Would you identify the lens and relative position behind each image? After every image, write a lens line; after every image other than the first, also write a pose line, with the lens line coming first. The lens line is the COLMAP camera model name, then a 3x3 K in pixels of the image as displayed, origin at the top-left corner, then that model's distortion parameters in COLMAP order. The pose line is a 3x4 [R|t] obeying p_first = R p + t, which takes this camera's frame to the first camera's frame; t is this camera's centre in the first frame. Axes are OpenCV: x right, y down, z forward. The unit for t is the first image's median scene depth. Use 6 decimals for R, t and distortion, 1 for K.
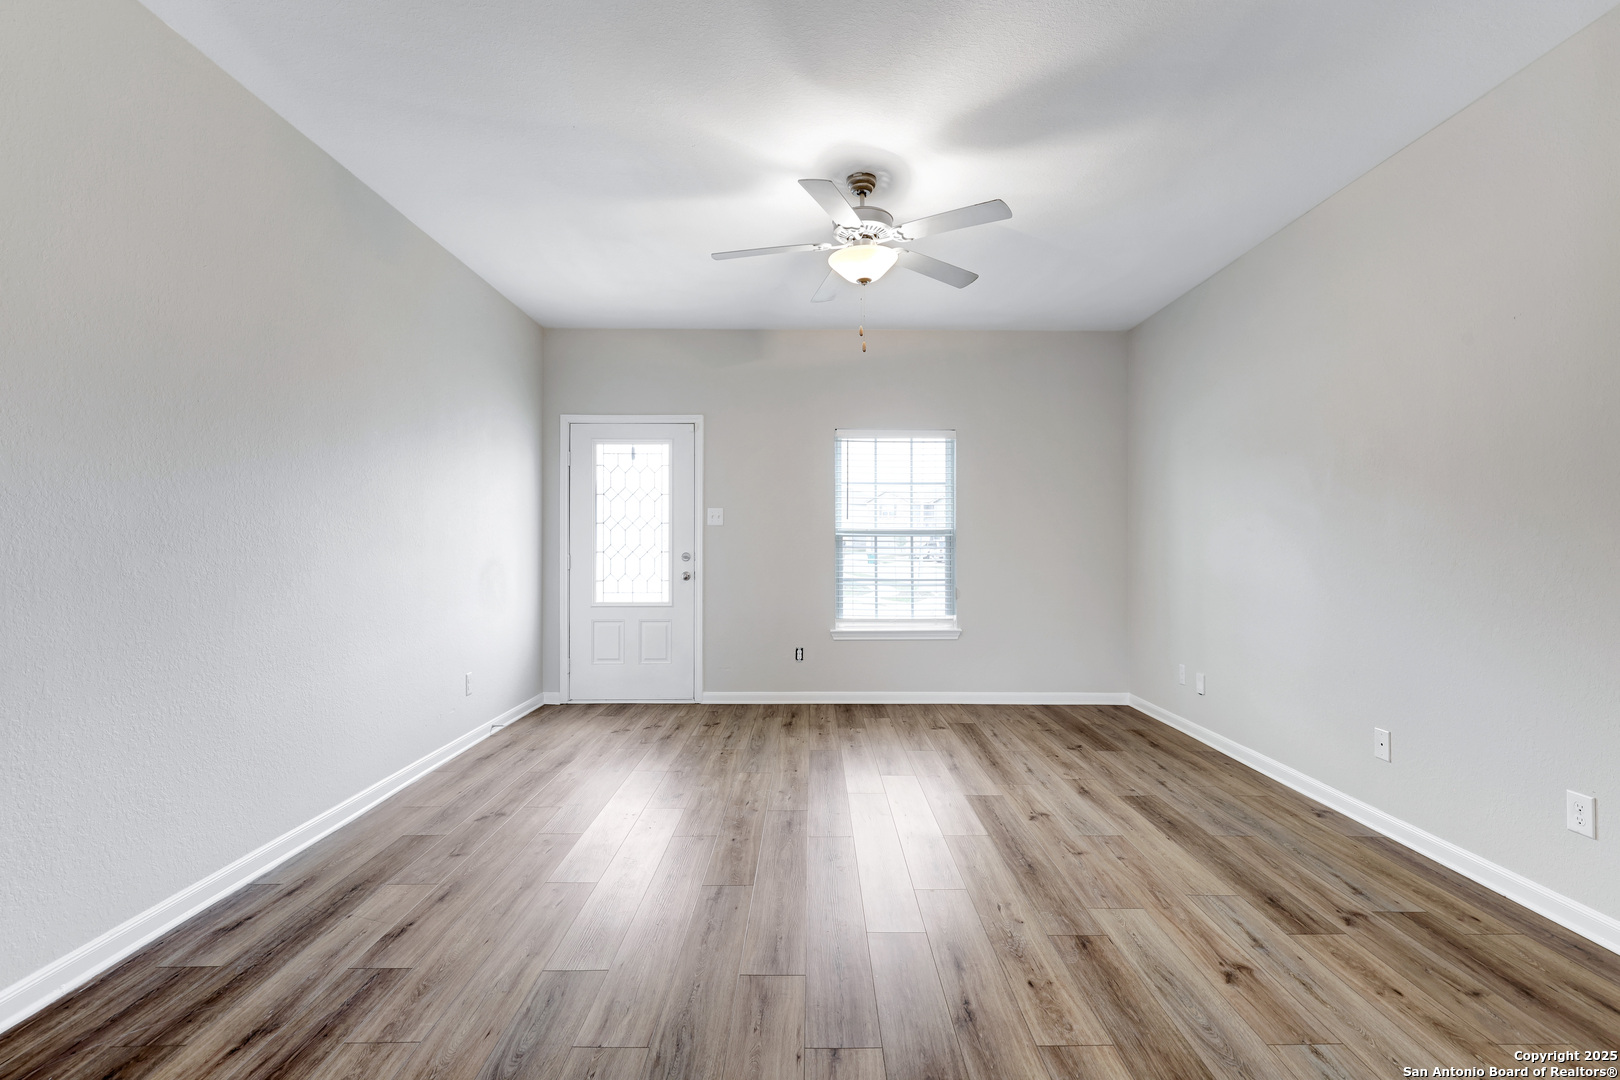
lens RADIAL K [[739.5, 0, 816.4], [0, 739.5, 538.2], [0, 0, 1]] dist [0.002798, -0.000006]
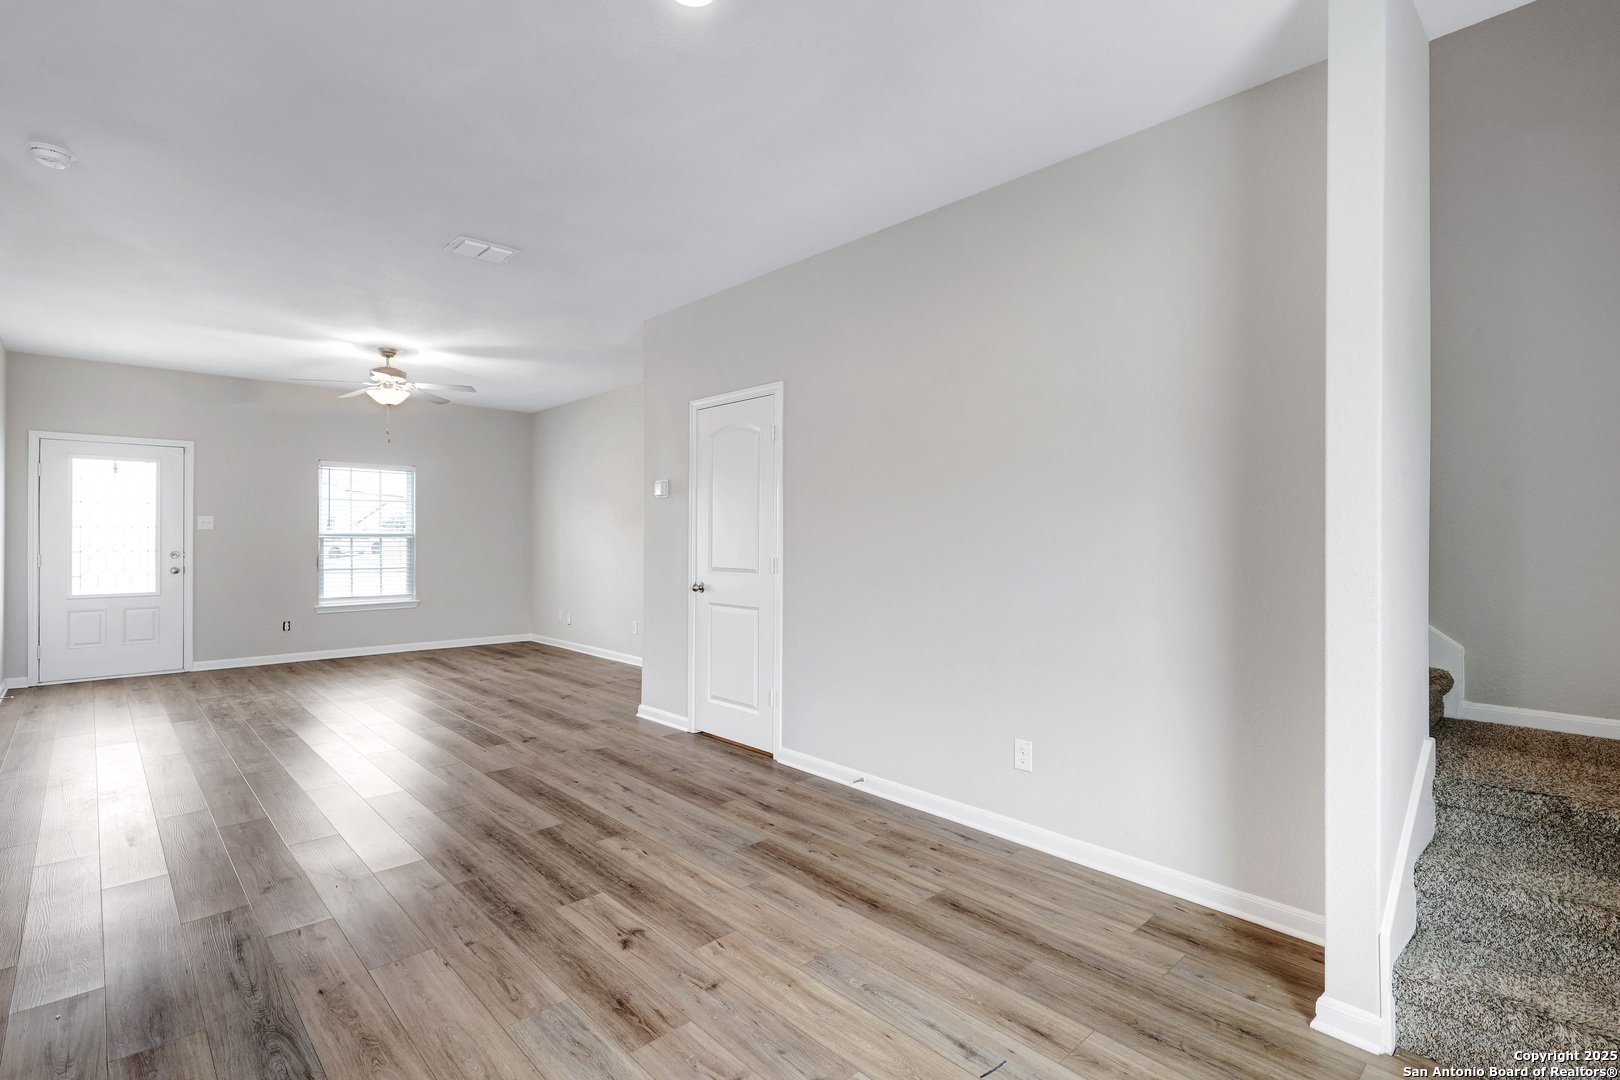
lens RADIAL K [[754.6, 0, 831.2], [0, 754.6, 537.6], [0, 0, 1]] dist [0.000937, -0.000361]
pose [[0.715000, 0.000863, 0.699124, -0.394138], [-0.006765, 0.999961, 0.005683, -0.025934], [-0.699092, -0.008793, 0.714978, -0.961101]]
